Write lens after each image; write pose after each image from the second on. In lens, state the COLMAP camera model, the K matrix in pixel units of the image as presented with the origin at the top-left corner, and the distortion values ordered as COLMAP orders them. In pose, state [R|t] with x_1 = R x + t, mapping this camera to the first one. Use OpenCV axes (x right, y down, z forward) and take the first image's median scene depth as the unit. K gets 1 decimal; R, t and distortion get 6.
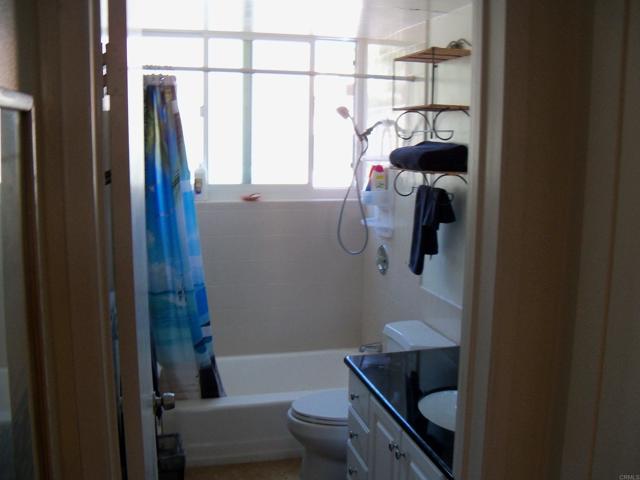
lens RADIAL K [[654.6, 0, 329.2], [0, 654.6, 248.6], [0, 0, 1]] dist [-0.225948, 0.232139]
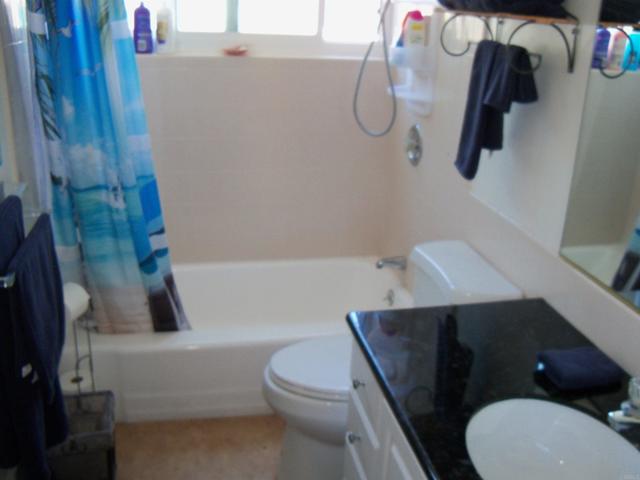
lens RADIAL K [[654.6, 0, 329.2], [0, 654.6, 248.6], [0, 0, 1]] dist [-0.225948, 0.232139]
pose [[0.998371, 0.048253, -0.030454, 0.018248], [-0.040855, 0.977102, 0.208813, -0.020066], [0.039832, -0.207229, 0.977481, 0.325628]]
